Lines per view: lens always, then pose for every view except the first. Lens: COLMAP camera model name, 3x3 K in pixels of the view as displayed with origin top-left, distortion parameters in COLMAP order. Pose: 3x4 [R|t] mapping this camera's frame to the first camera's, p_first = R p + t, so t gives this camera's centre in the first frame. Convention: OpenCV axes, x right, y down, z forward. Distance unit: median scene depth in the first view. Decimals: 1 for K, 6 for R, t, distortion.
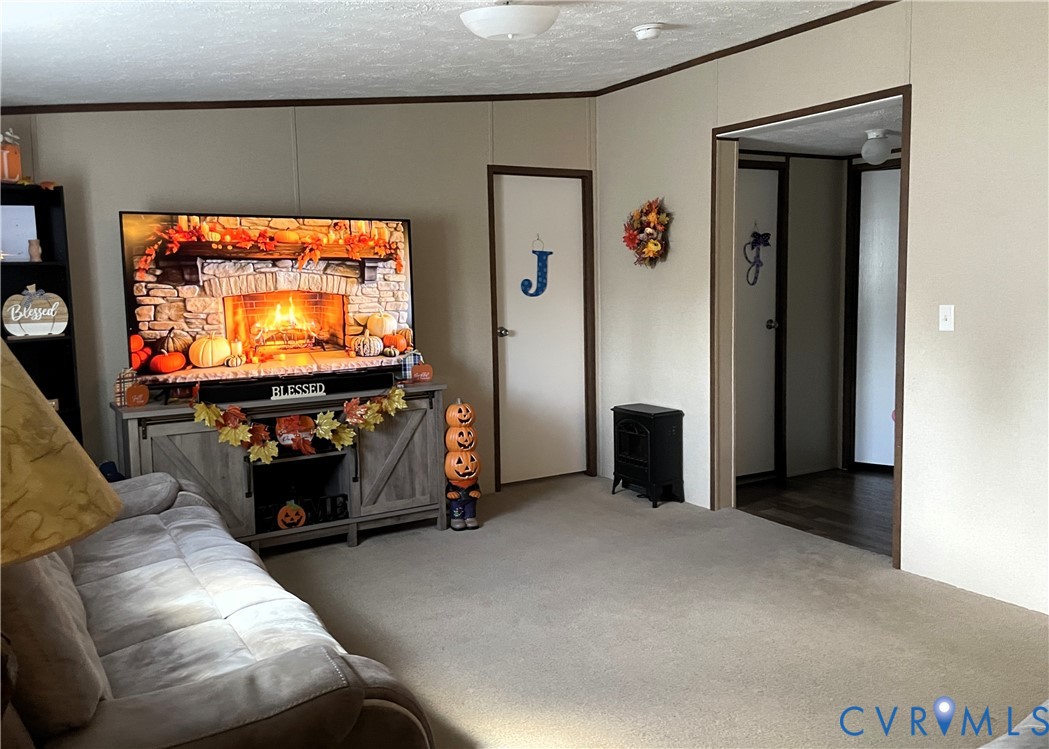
lens RADIAL K [[848.1, 0, 542.3], [0, 848.1, 393.1], [0, 0, 1]] dist [0.075411, -0.019037]
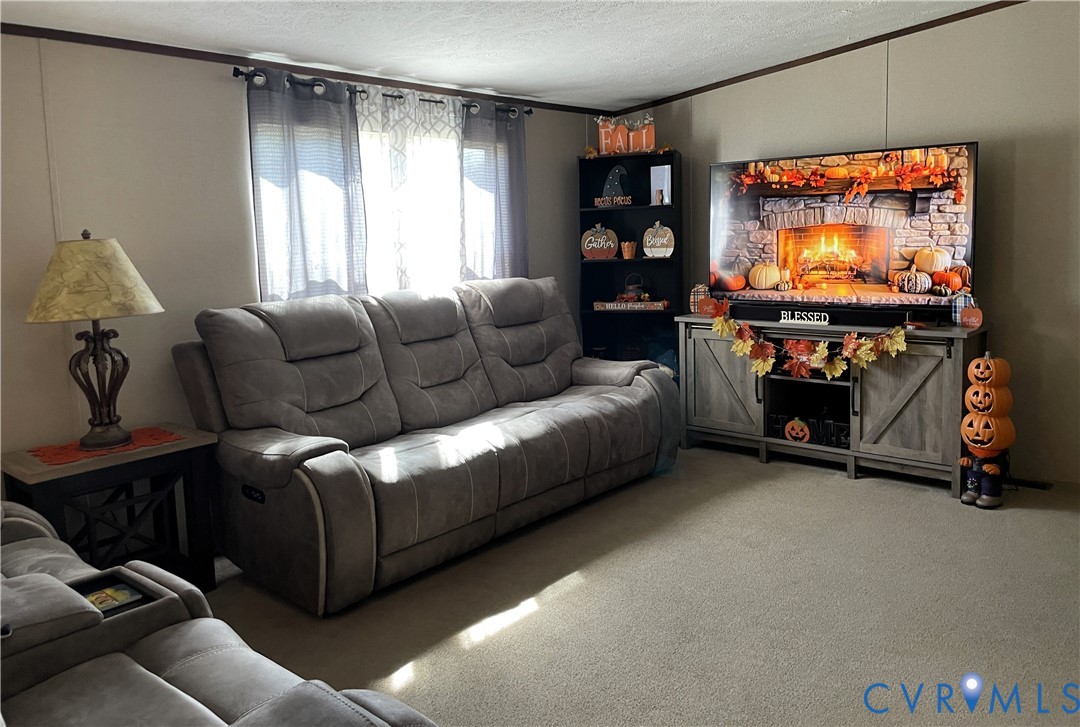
lens RADIAL K [[823.4, 0, 544.8], [0, 823.4, 345.9], [0, 0, 1]] dist [0.002318, 0.004156]
pose [[0.293588, 0.148056, -0.944397, 0.586770], [-0.101288, 0.987190, 0.123277, -0.060590], [0.950551, 0.059464, 0.304824, 0.358446]]
